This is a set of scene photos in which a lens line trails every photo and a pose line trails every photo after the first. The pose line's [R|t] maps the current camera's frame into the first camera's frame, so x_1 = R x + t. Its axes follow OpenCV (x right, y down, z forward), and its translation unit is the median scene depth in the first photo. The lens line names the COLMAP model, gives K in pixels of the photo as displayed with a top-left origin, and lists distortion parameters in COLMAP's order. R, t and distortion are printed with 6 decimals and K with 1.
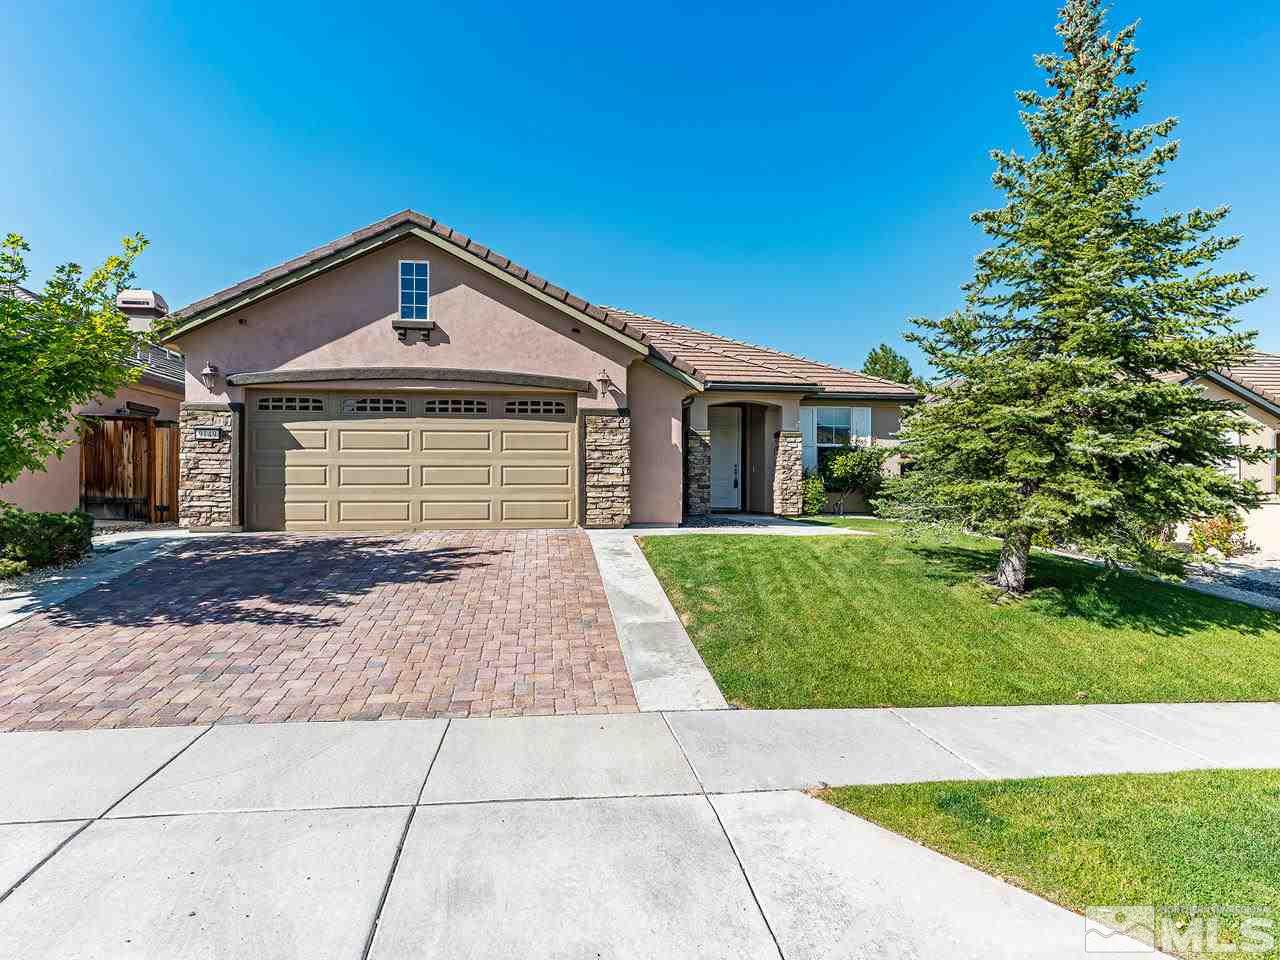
lens RADIAL K [[728.4, 0, 639.1], [0, 728.4, 478.9], [0, 0, 1]] dist [-0.003607, 0.004664]
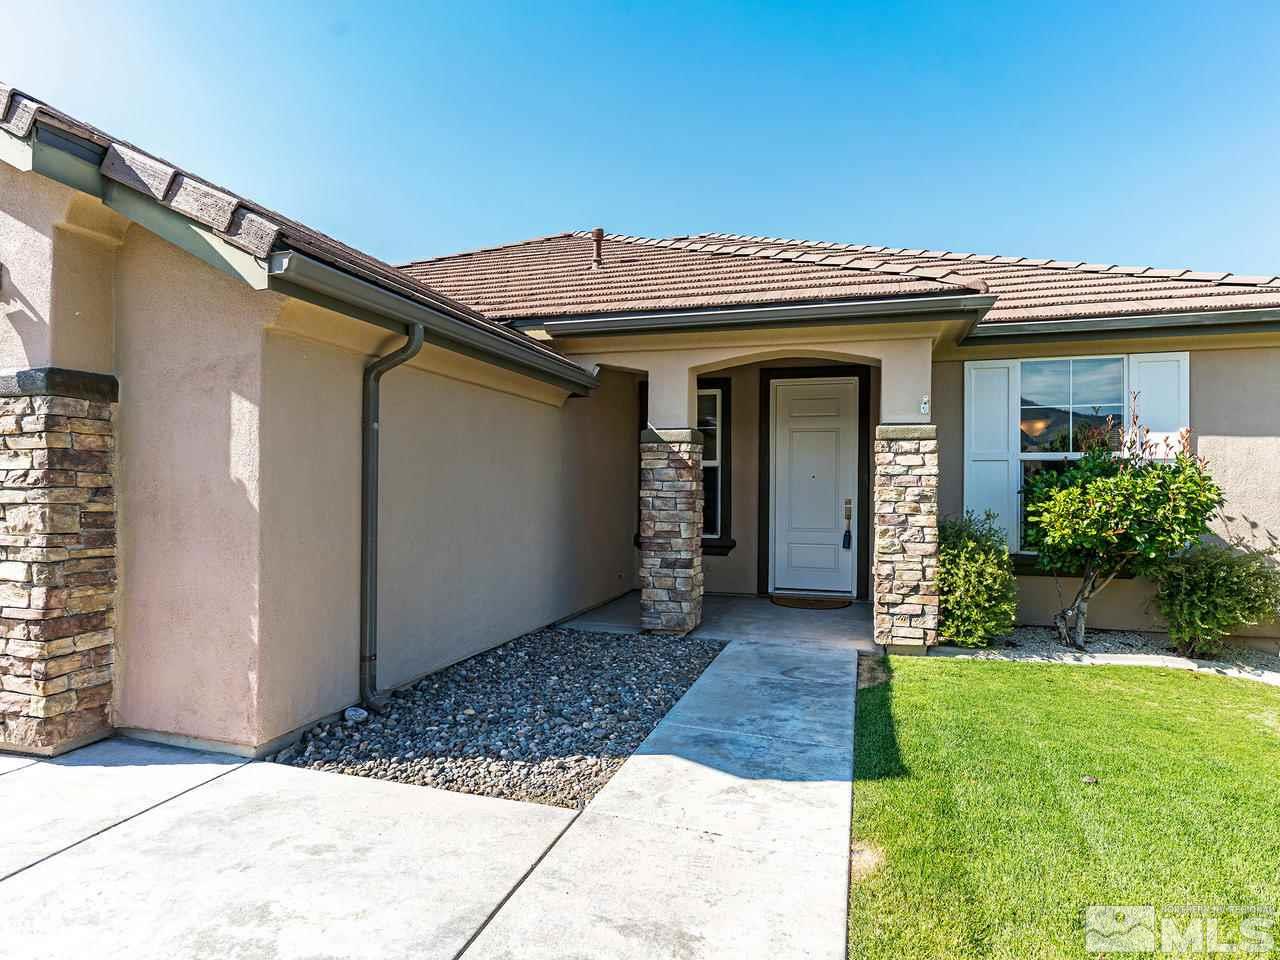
lens RADIAL K [[728.4, 0, 639.8], [0, 728.4, 483.4], [0, 0, 1]] dist [-0.003607, 0.004664]
pose [[0.906686, -0.000945, -0.421805, 0.243707], [0.000879, 1.000000, -0.000352, -0.034707], [0.421806, -0.000052, 0.906686, 0.597826]]
